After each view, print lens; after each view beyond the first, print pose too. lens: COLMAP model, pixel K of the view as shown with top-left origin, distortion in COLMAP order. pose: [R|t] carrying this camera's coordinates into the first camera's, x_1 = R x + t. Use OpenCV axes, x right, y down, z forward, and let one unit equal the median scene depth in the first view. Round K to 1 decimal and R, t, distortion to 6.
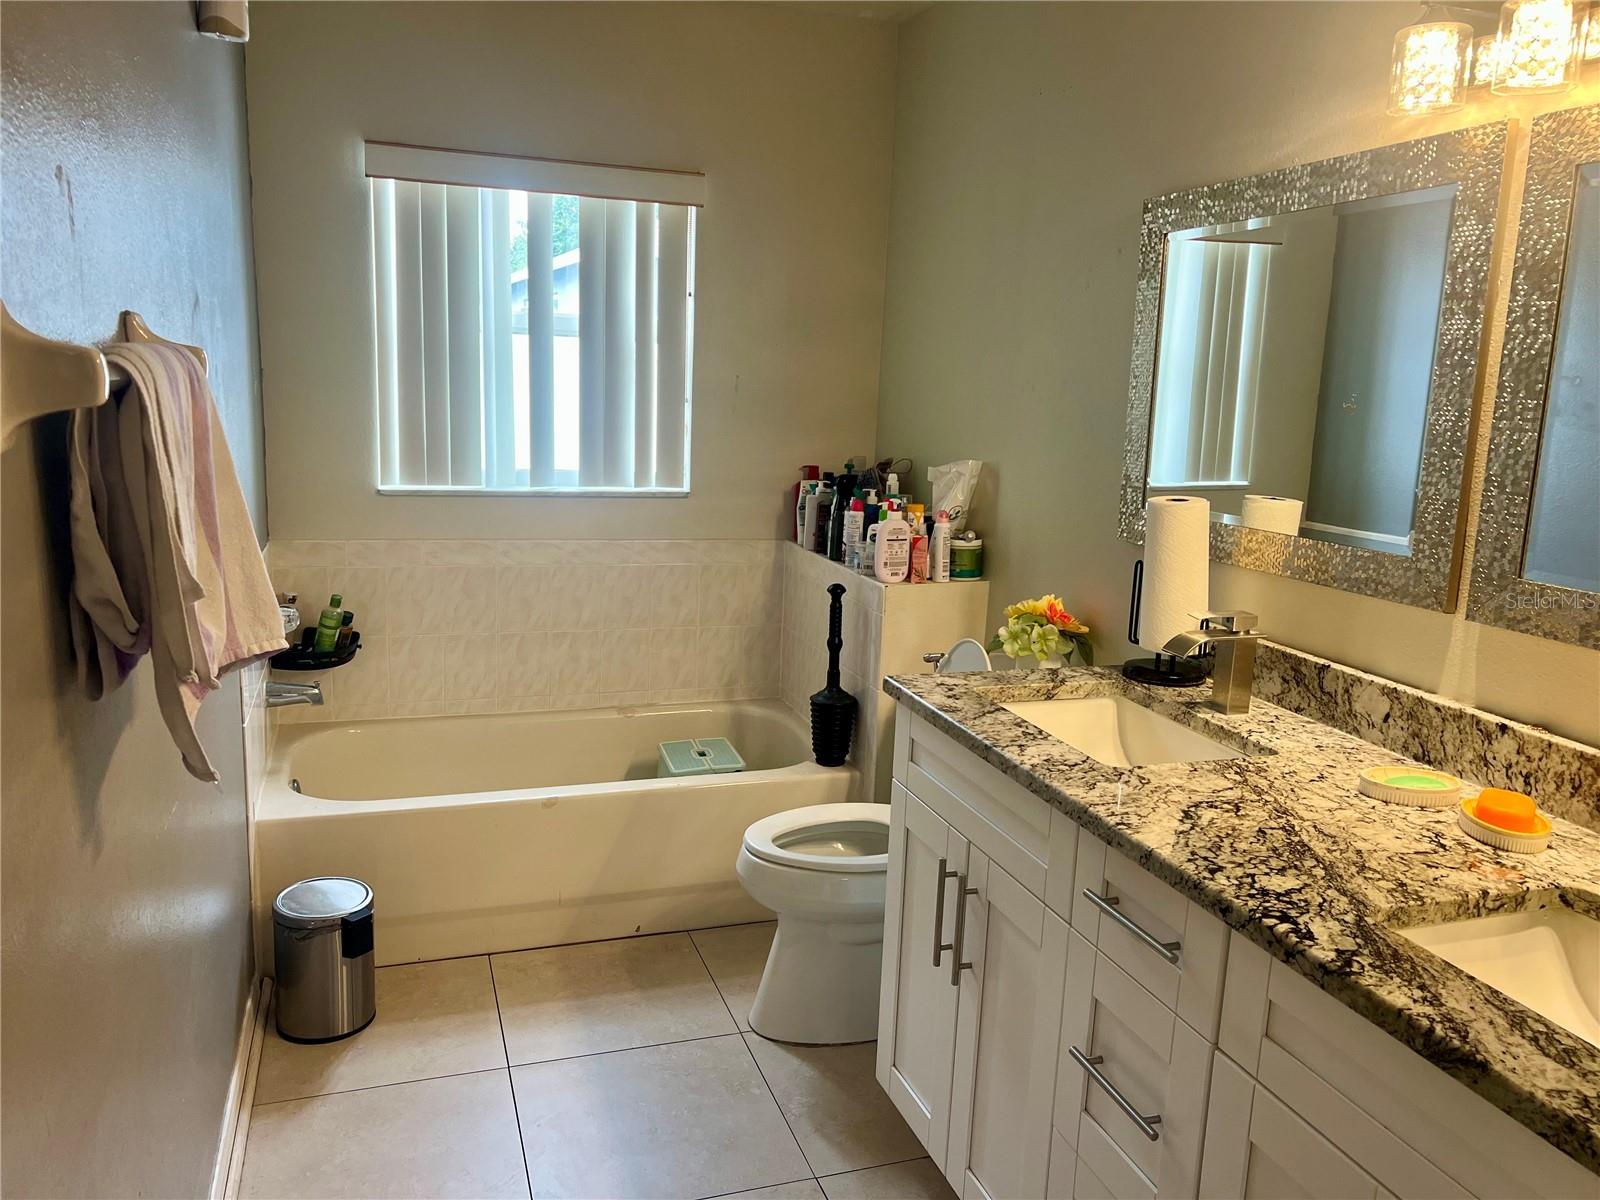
lens RADIAL K [[1193.7, 0, 791.7], [0, 1193.7, 591.3], [0, 0, 1]] dist [0.049858, -0.044378]
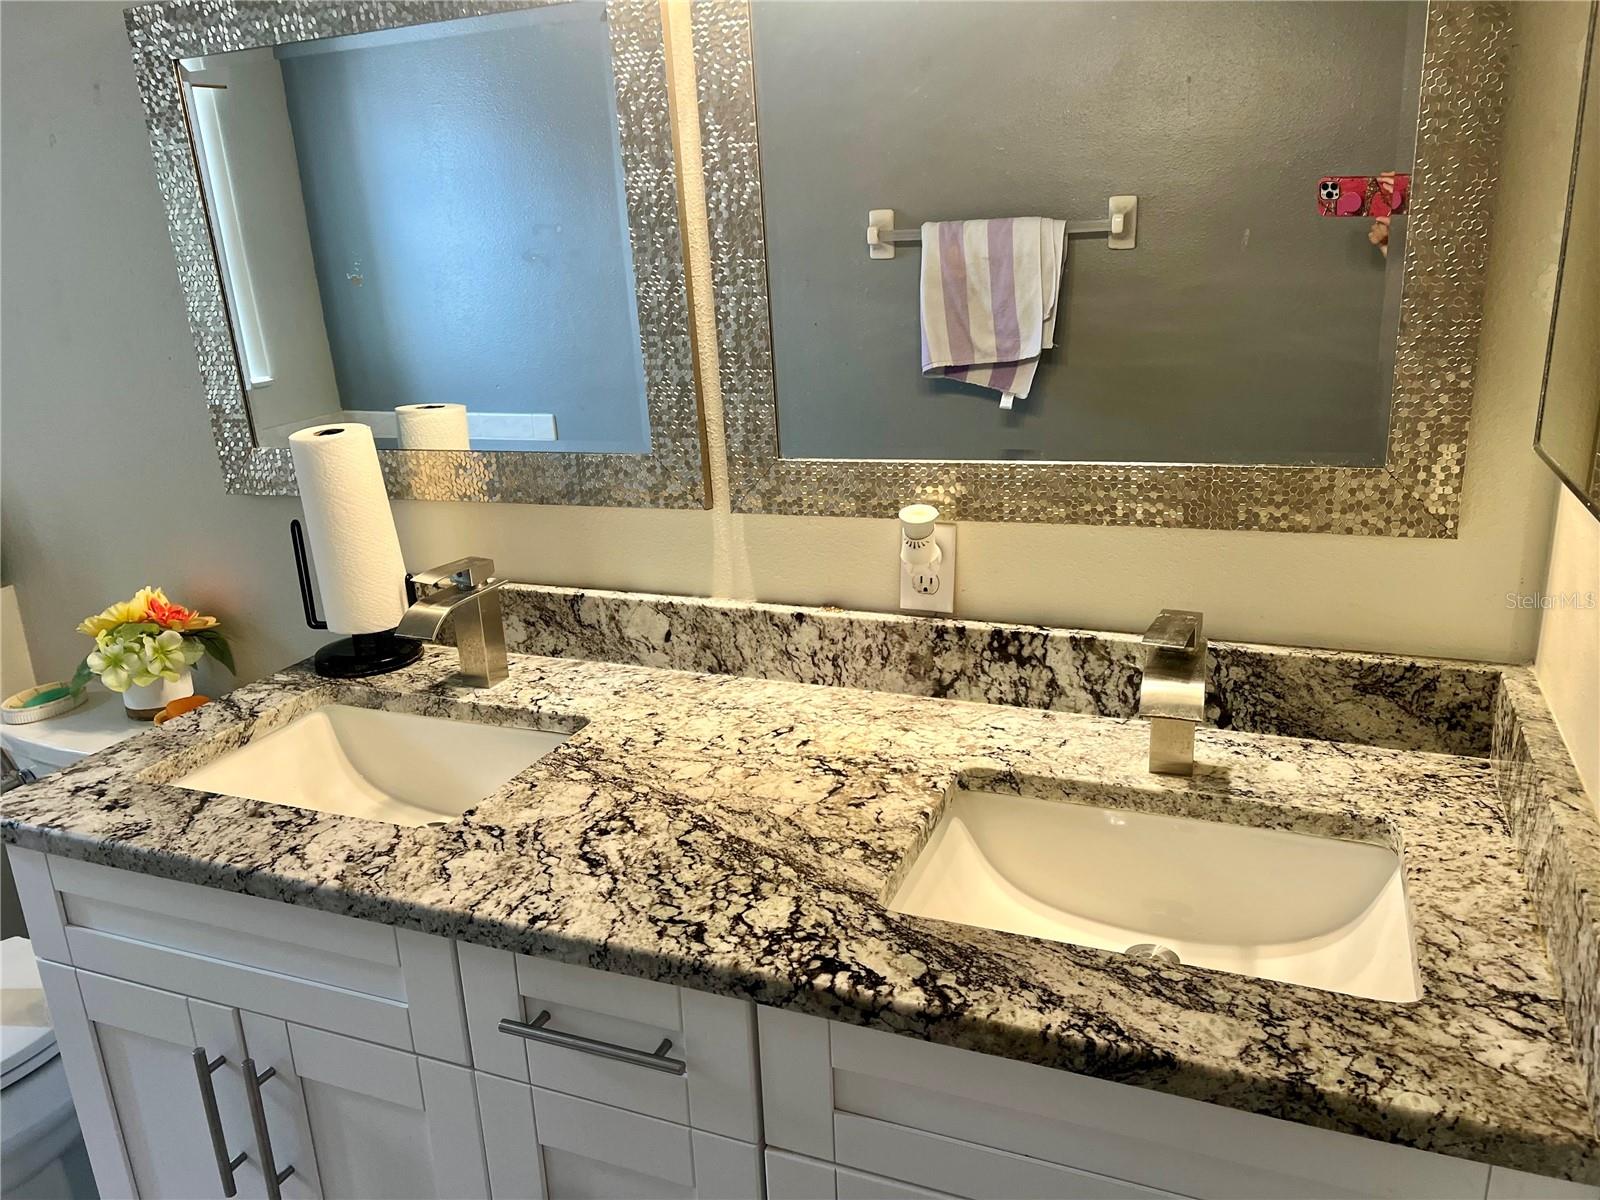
lens RADIAL K [[1193.7, 0, 815.1], [0, 1193.7, 606.9], [0, 0, 1]] dist [0.049858, -0.044378]
pose [[0.651719, -0.291735, 0.700109, -0.050898], [0.210629, 0.956373, 0.202449, -0.078921], [-0.728627, 0.015524, 0.684735, 0.349701]]
